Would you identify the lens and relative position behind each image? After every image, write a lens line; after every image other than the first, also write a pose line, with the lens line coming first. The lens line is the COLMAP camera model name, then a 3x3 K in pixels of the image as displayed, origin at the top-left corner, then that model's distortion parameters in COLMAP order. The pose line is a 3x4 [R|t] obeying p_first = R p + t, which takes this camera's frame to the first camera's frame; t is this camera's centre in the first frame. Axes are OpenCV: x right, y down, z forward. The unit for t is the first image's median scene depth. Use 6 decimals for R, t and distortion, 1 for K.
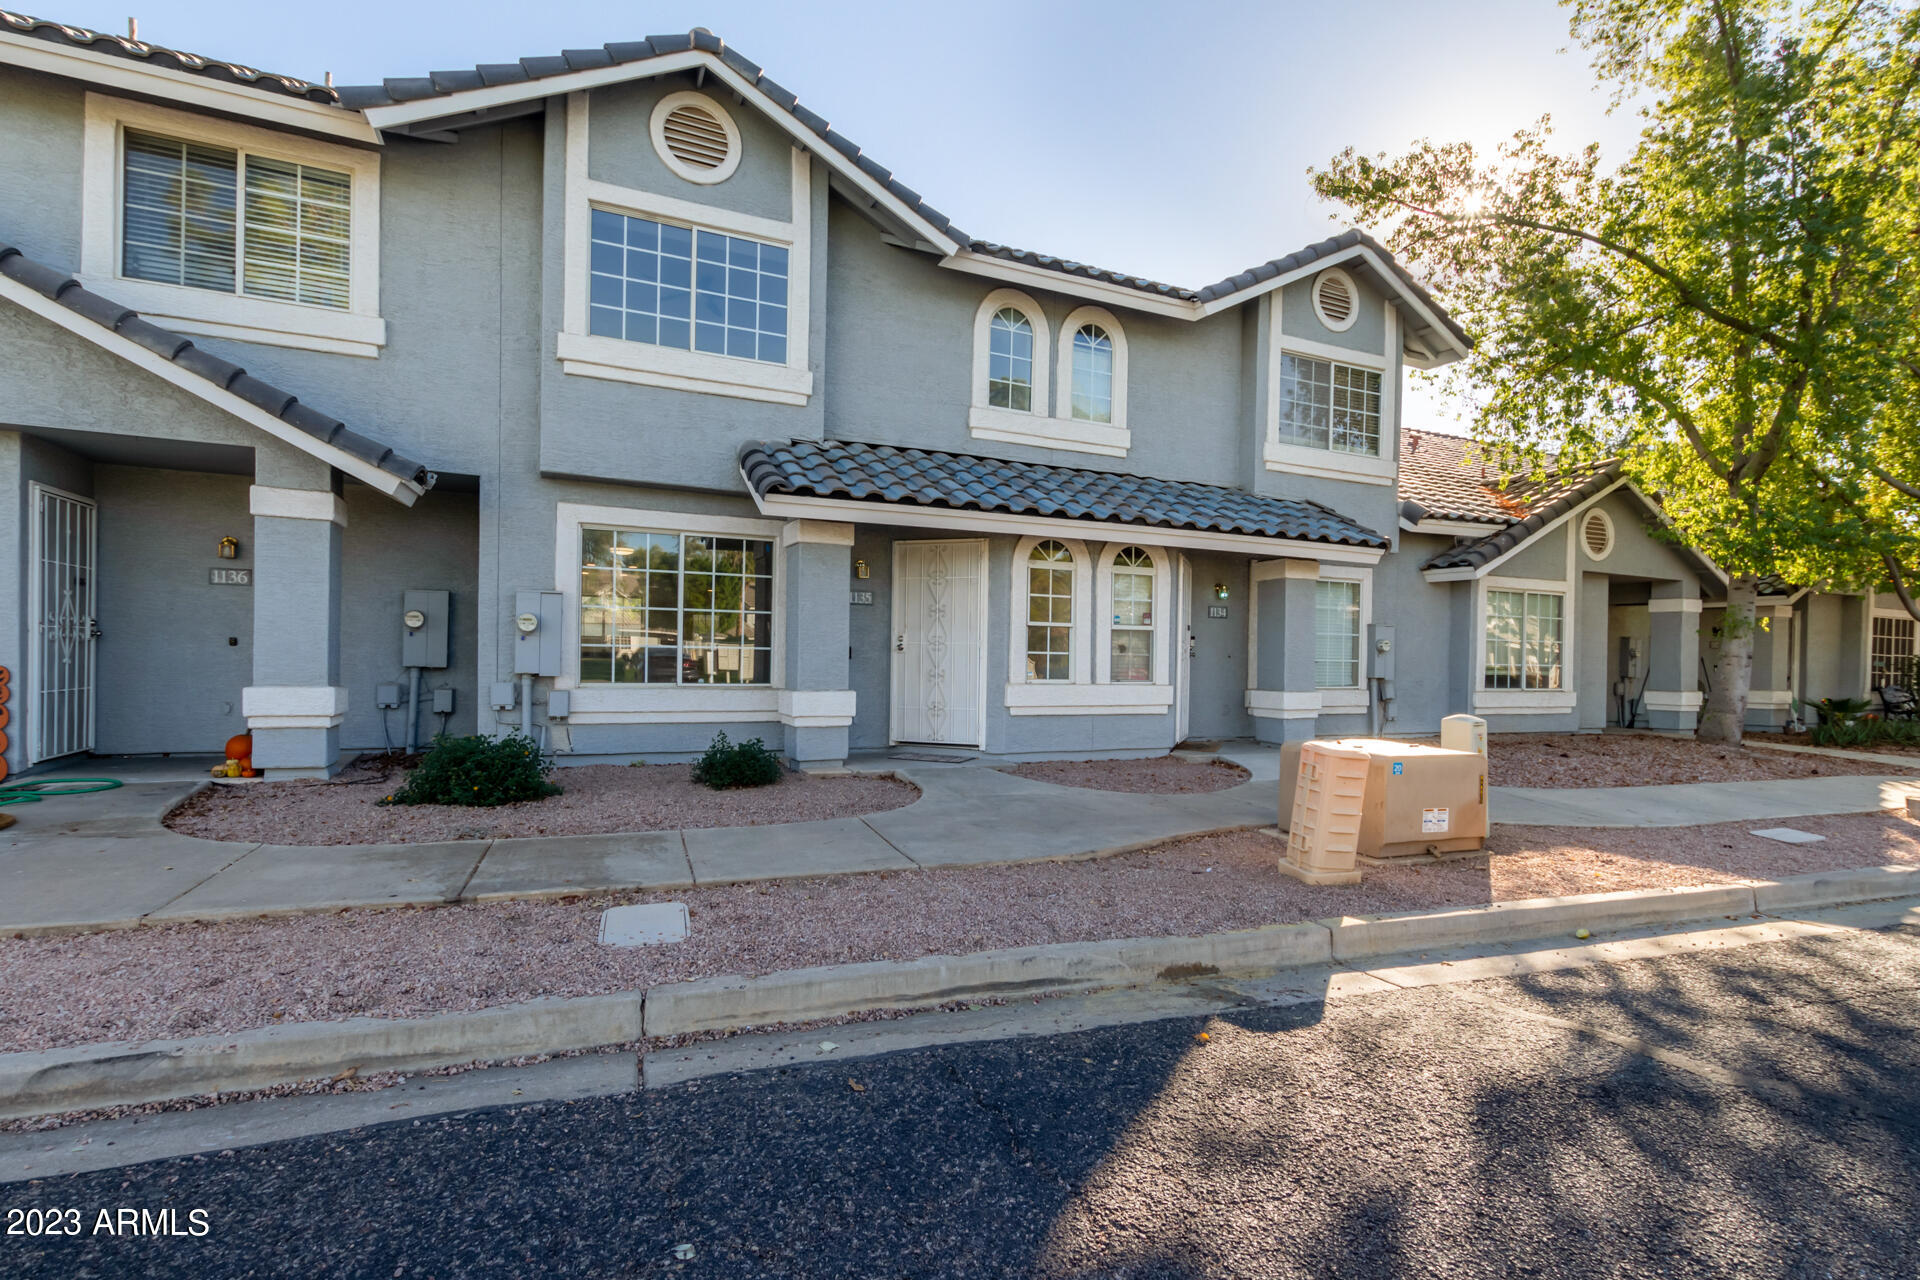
lens RADIAL K [[881.8, 0, 958.6], [0, 881.8, 642.1], [0, 0, 1]] dist [0.013291, -0.005069]
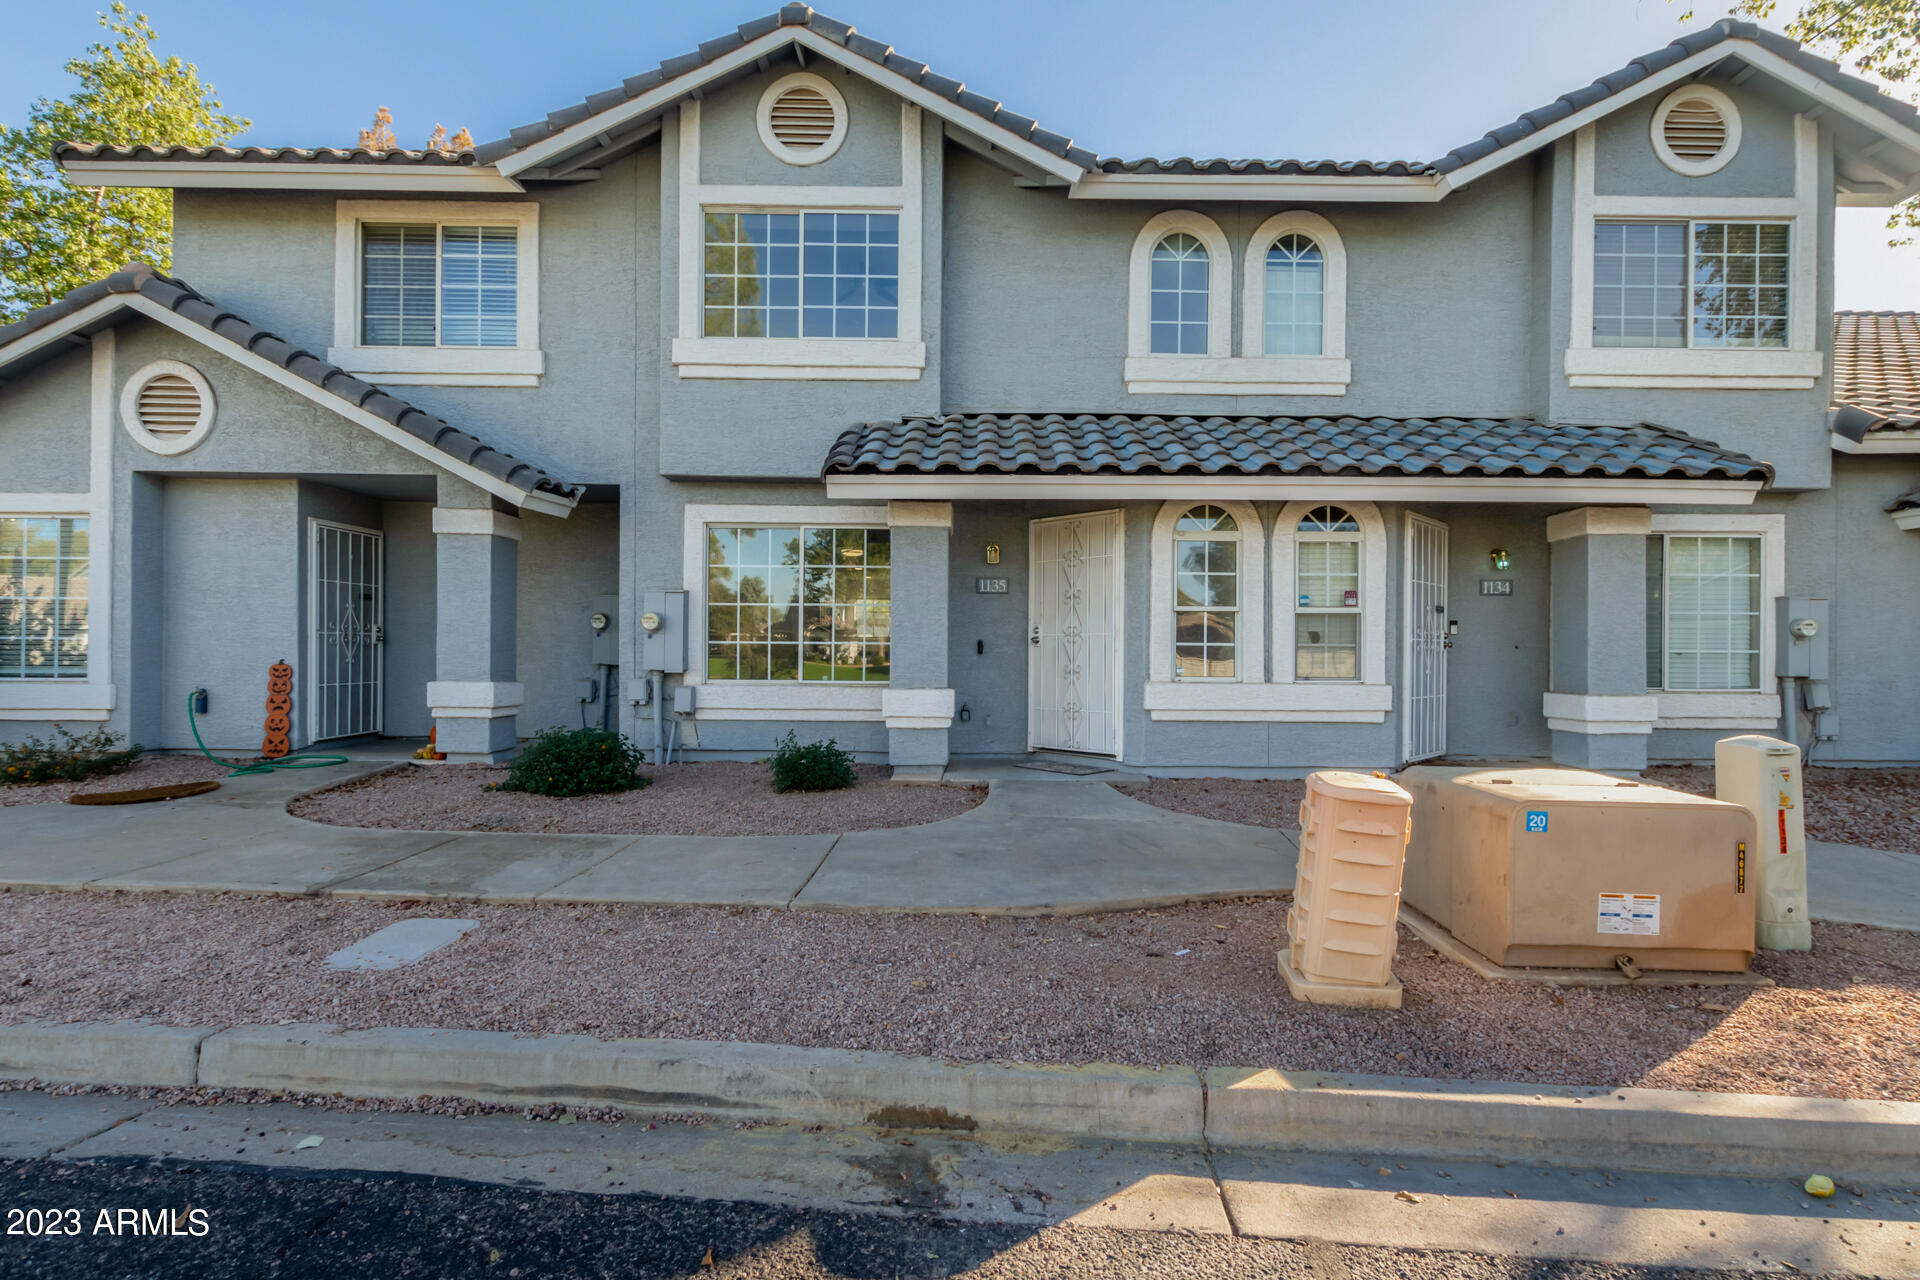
lens RADIAL K [[881.8, 0, 958.5], [0, 881.8, 635.9], [0, 0, 1]] dist [0.013291, -0.005069]
pose [[0.913359, -0.017819, -0.406765, 0.267223], [0.014826, 0.999835, -0.010510, 0.011737], [0.406885, 0.003569, 0.913472, 0.199673]]
